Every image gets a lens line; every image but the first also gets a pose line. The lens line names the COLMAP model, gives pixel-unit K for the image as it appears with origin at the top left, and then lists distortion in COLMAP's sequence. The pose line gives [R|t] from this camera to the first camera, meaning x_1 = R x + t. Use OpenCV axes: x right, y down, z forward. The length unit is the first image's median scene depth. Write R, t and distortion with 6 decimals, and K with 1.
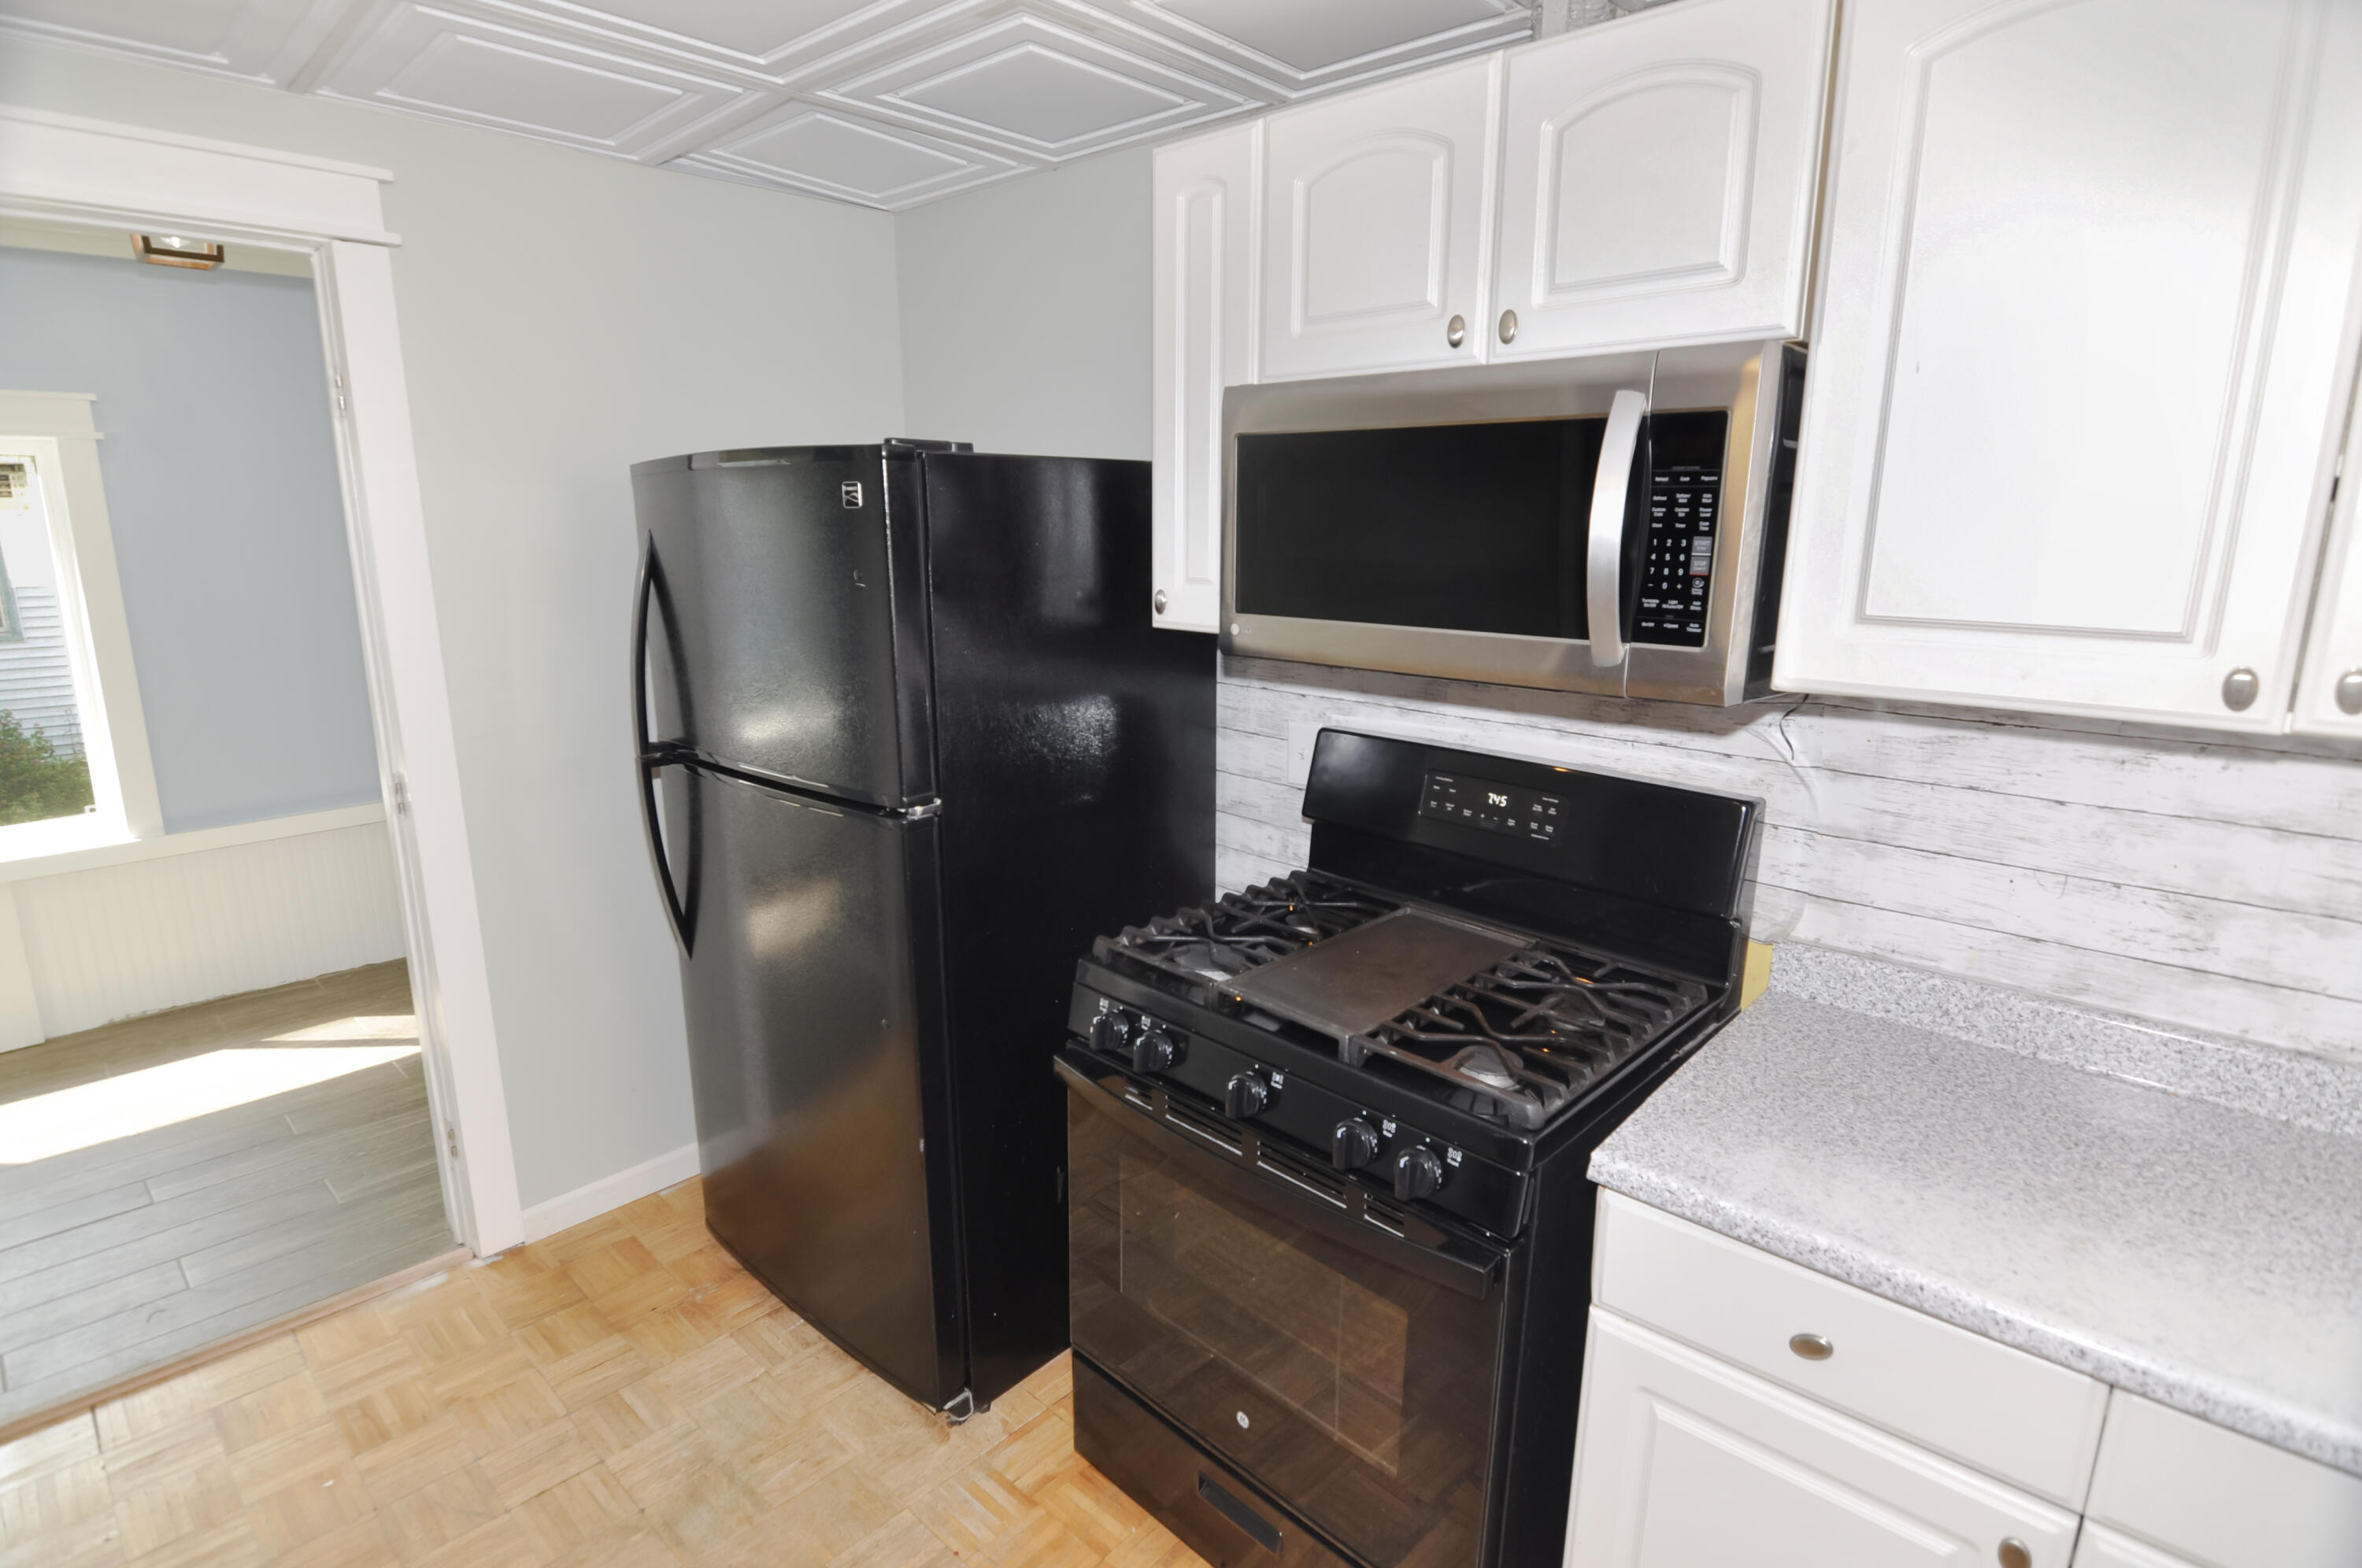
lens RADIAL K [[1179.8, 0, 1181.0], [0, 1179.8, 784.0], [0, 0, 1]] dist [-0.002474, -0.000819]
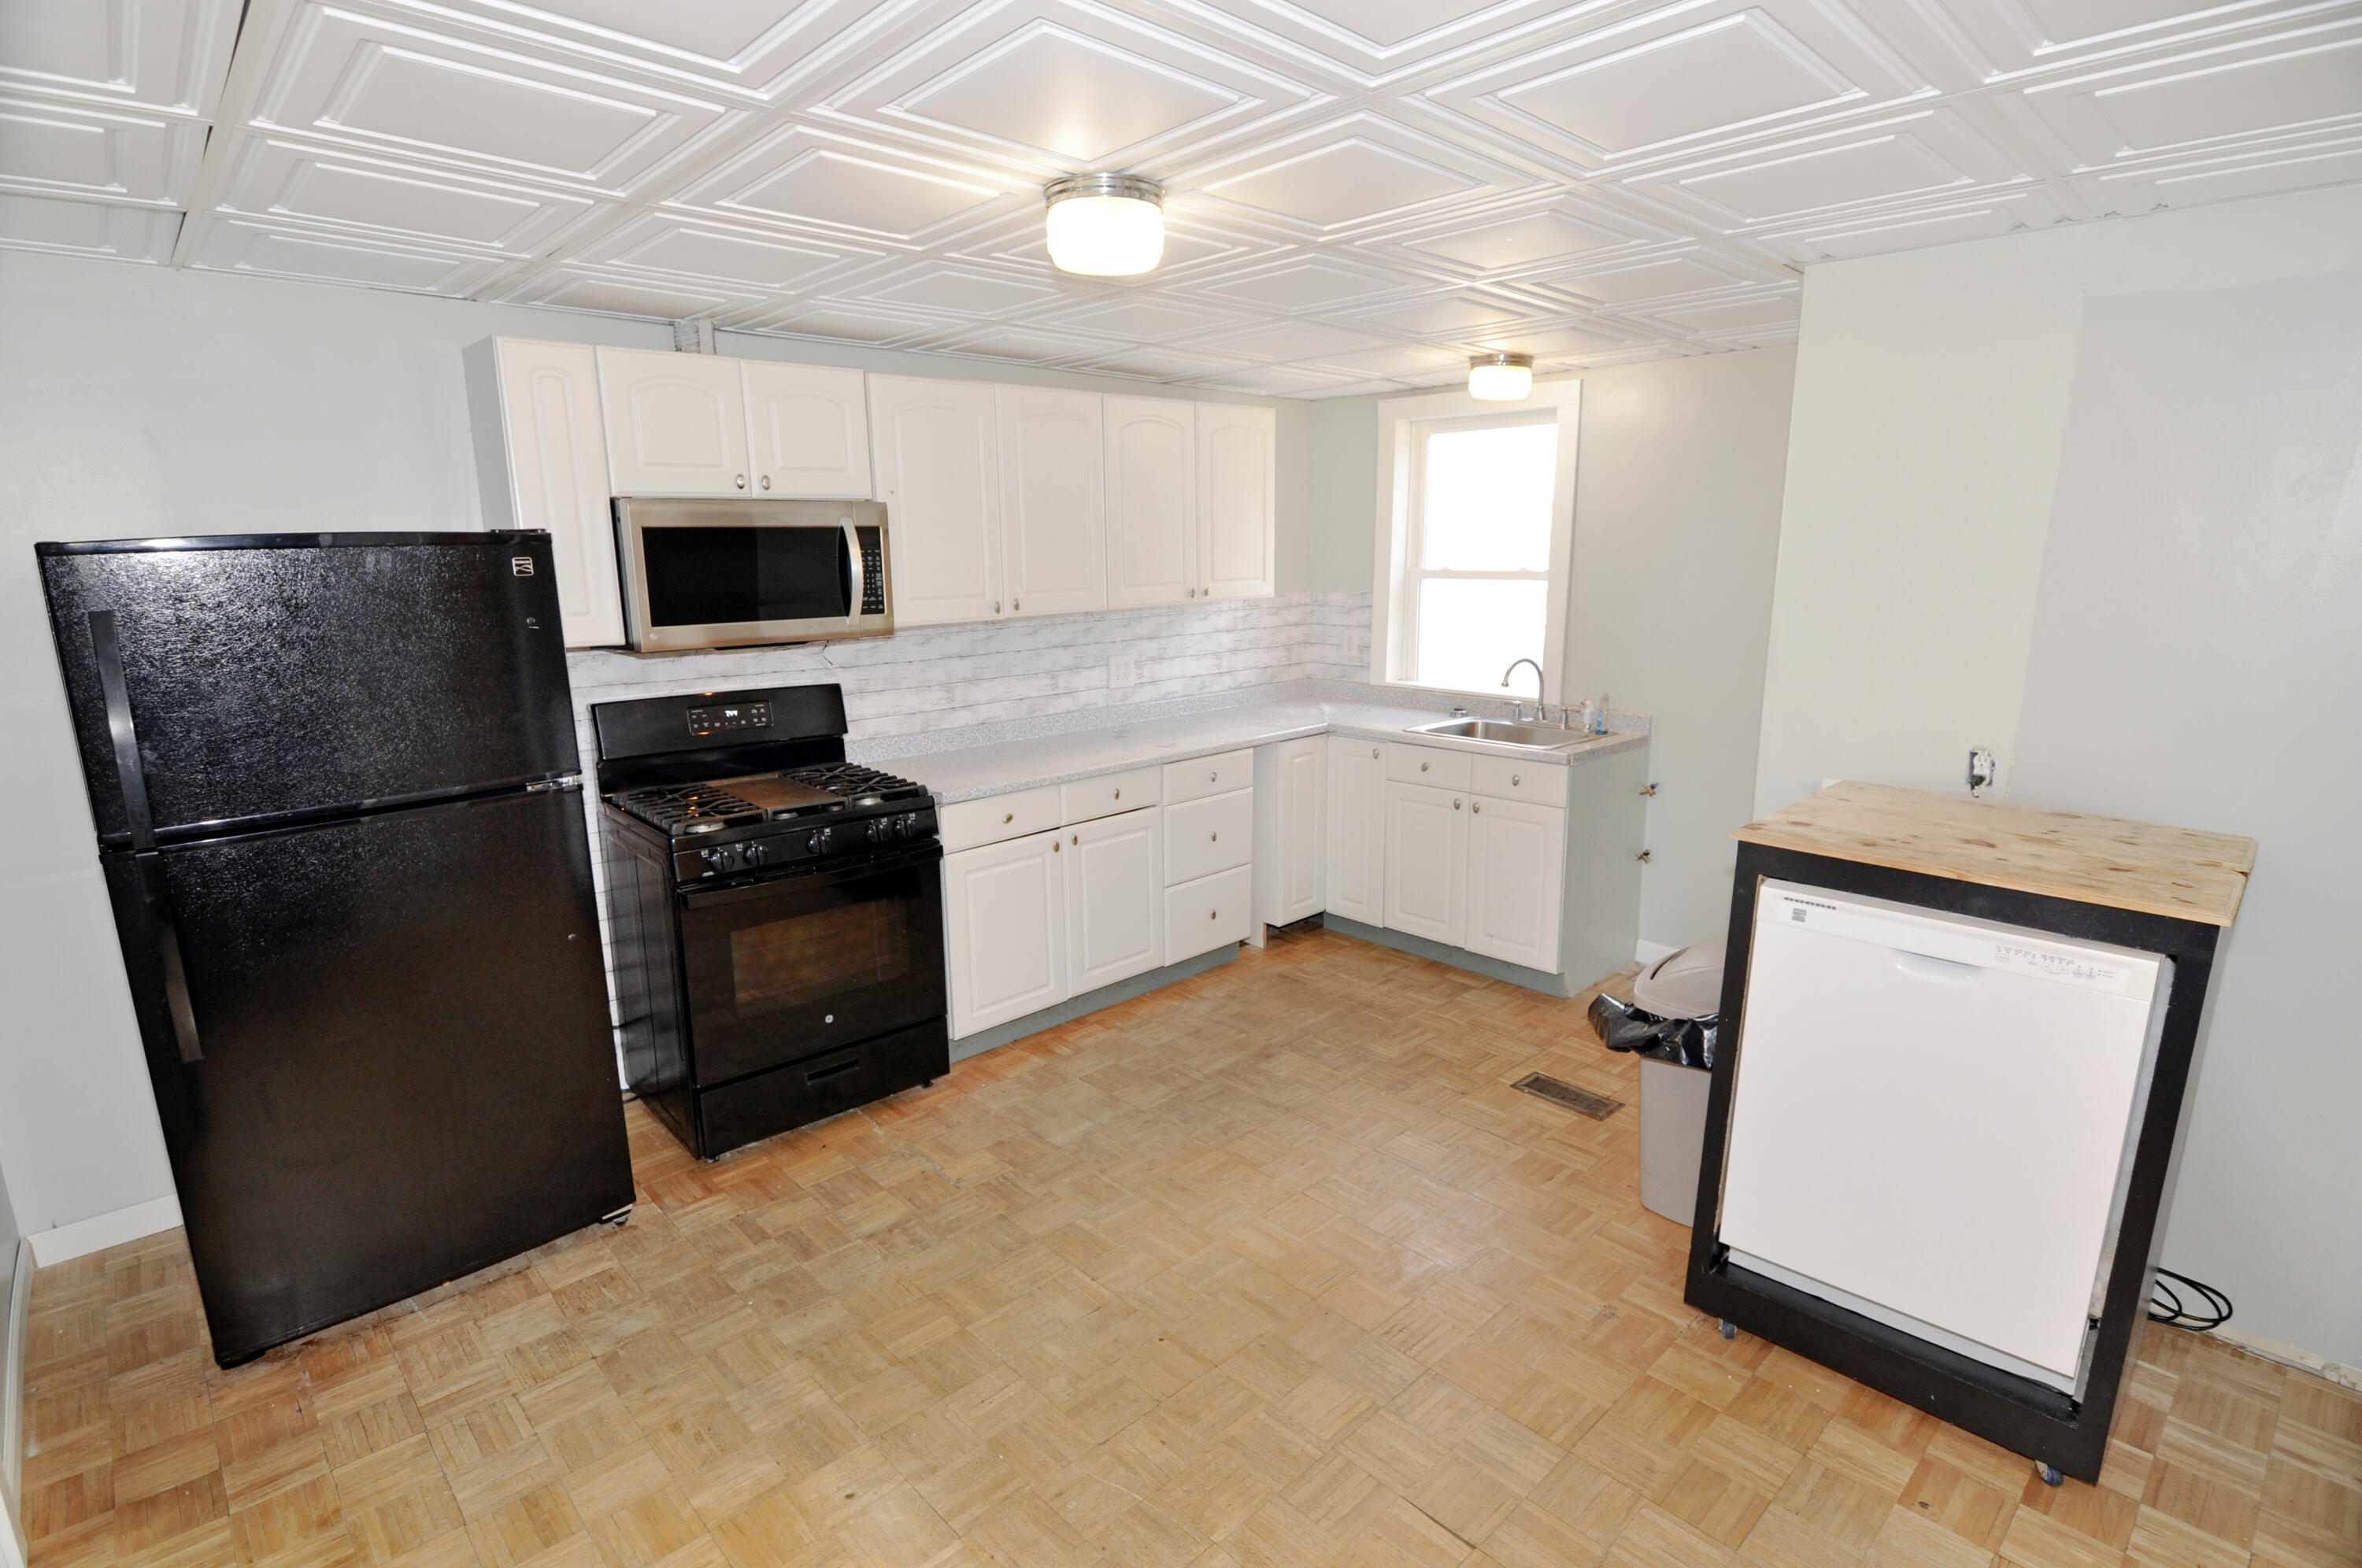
lens RADIAL K [[1179.8, 0, 1181.0], [0, 1179.8, 784.0], [0, 0, 1]] dist [-0.002474, -0.000819]
pose [[0.066549, -0.210320, 0.975365, -1.941248], [0.229334, 0.954585, 0.190192, -0.091041], [-0.971070, 0.211027, 0.111760, 0.119621]]
